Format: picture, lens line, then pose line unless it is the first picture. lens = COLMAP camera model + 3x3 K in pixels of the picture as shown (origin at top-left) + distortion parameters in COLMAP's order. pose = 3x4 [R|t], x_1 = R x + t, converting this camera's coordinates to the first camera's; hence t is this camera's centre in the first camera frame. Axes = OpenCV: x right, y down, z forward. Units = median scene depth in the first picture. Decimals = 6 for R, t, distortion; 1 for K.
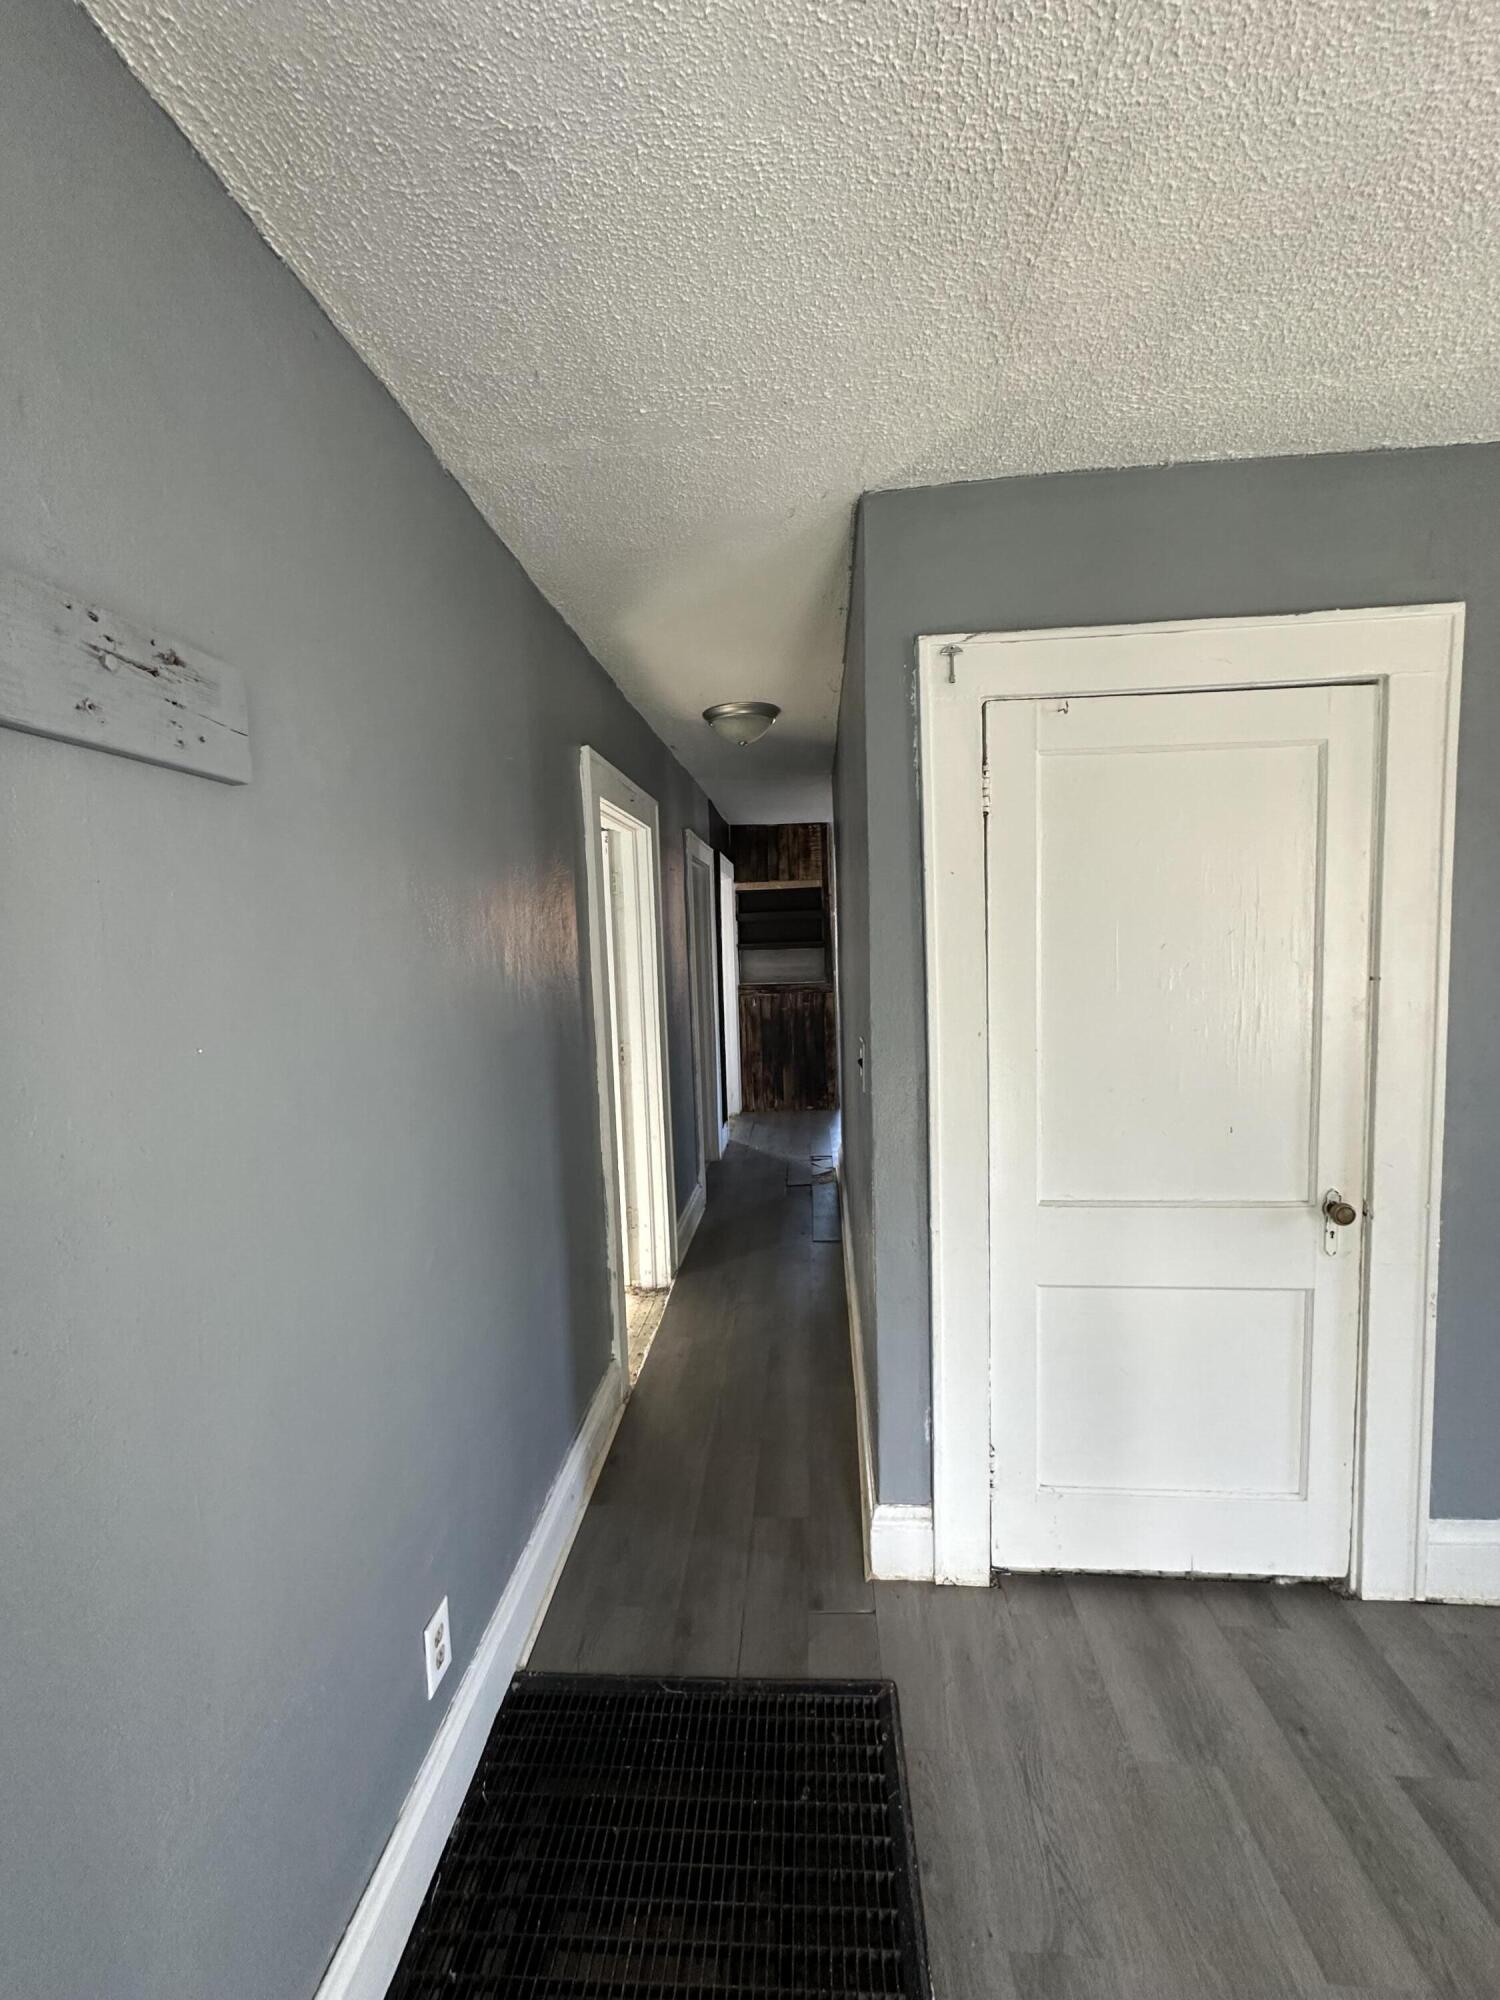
lens RADIAL K [[798.6, 0, 750.0], [0, 798.6, 1000.0], [0, 0, 1]] dist [-0.000067, -0.000021]
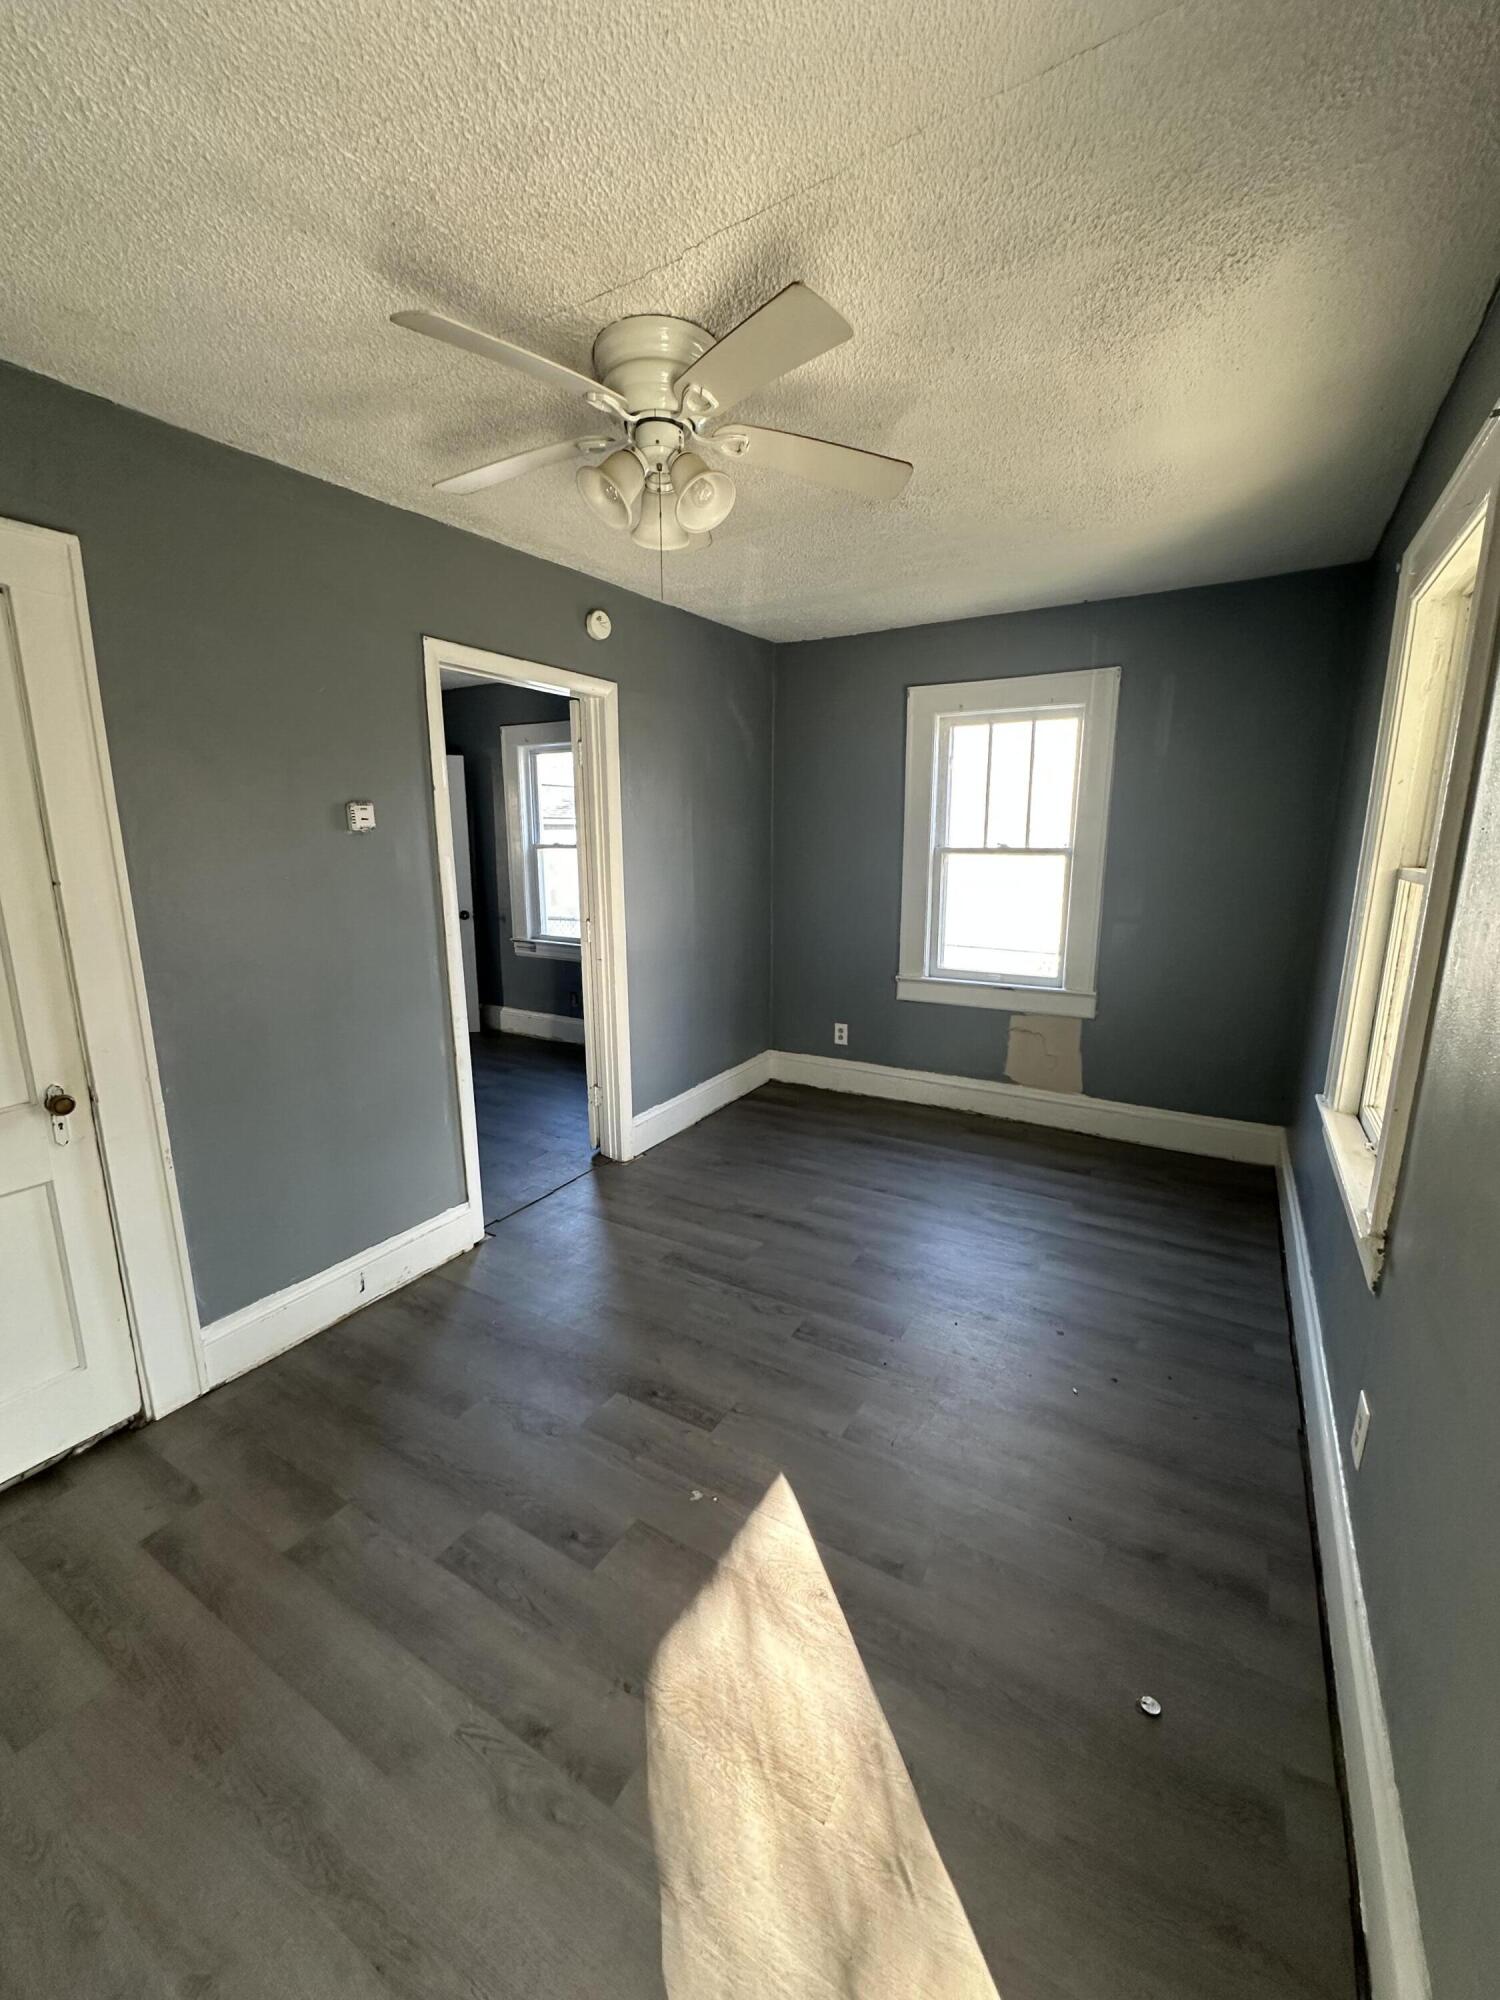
lens RADIAL K [[798.6, 0, 750.0], [0, 798.6, 1000.0], [0, 0, 1]] dist [-0.000067, -0.000021]
pose [[0.447459, -0.149138, 0.881781, 0.223059], [0.056192, 0.988737, 0.138713, 0.029923], [-0.892538, -0.012519, 0.450799, -0.303813]]
